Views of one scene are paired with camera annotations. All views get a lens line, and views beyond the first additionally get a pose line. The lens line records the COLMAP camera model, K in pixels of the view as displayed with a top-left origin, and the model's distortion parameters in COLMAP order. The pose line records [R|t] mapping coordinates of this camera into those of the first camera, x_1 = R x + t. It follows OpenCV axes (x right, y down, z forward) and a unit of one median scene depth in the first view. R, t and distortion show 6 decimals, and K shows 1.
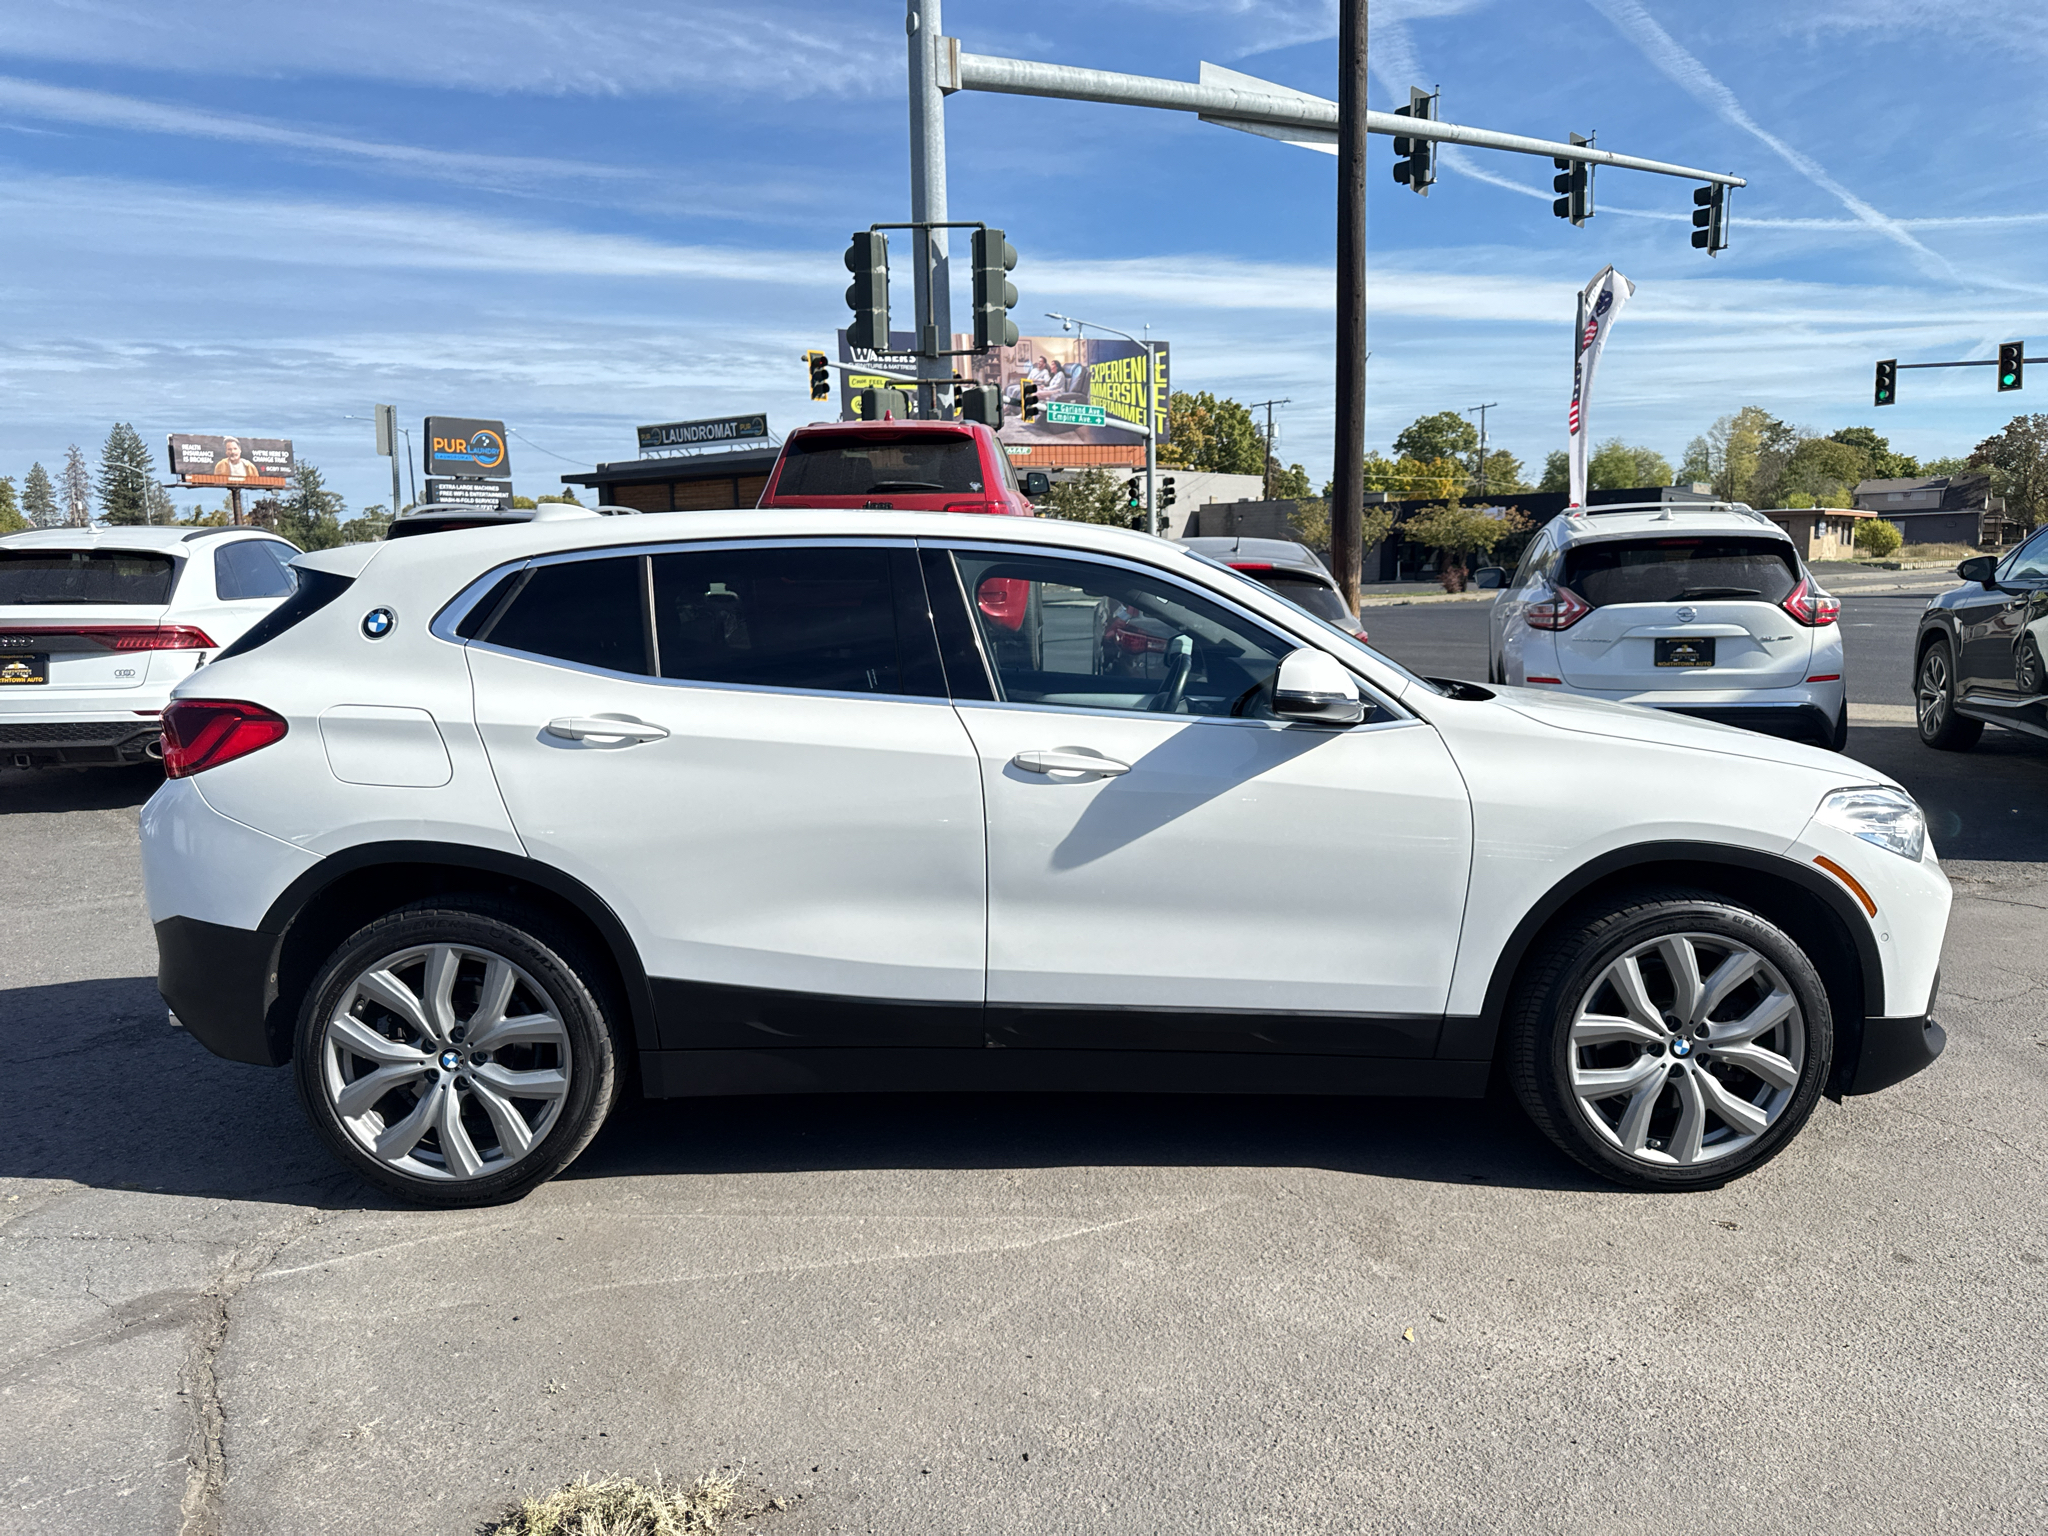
lens RADIAL K [[1460.7, 0, 1027.8], [0, 1460.7, 772.5], [0, 0, 1]] dist [0.027895, -0.026286]
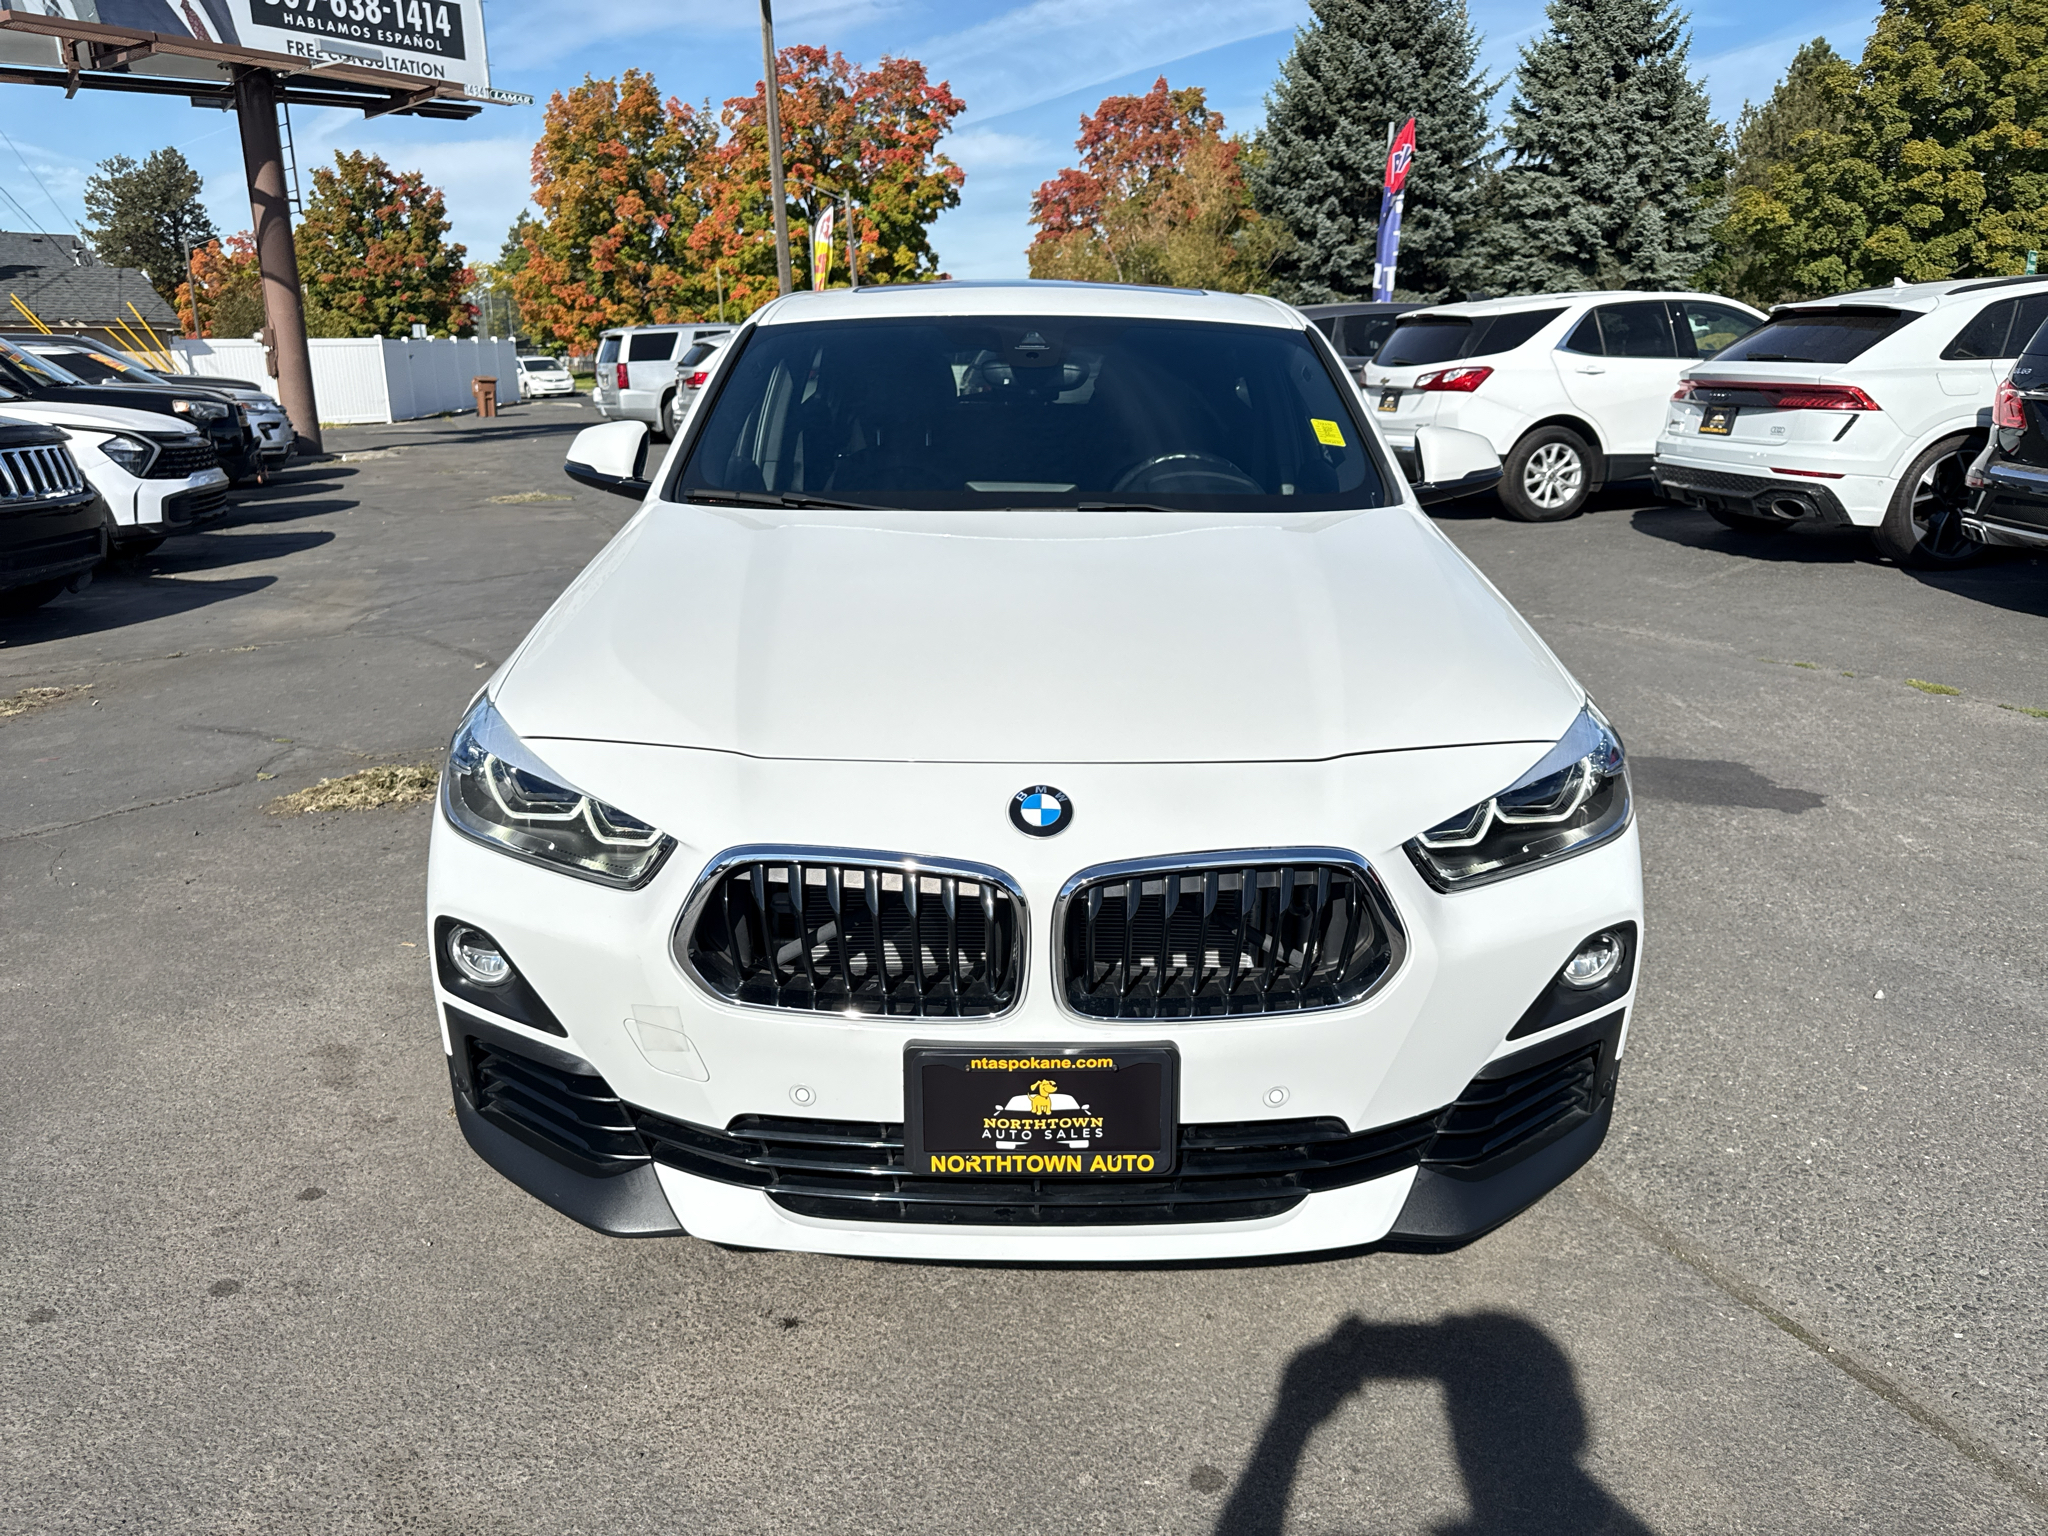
lens RADIAL K [[1460.7, 0, 1022.0], [0, 1460.7, 768.7], [0, 0, 1]] dist [0.027895, -0.026286]
pose [[-0.030463, 0.282966, -0.958646, 0.289409], [-0.127721, 0.950127, 0.284510, -0.041993], [0.991342, 0.131106, 0.007197, 0.299836]]
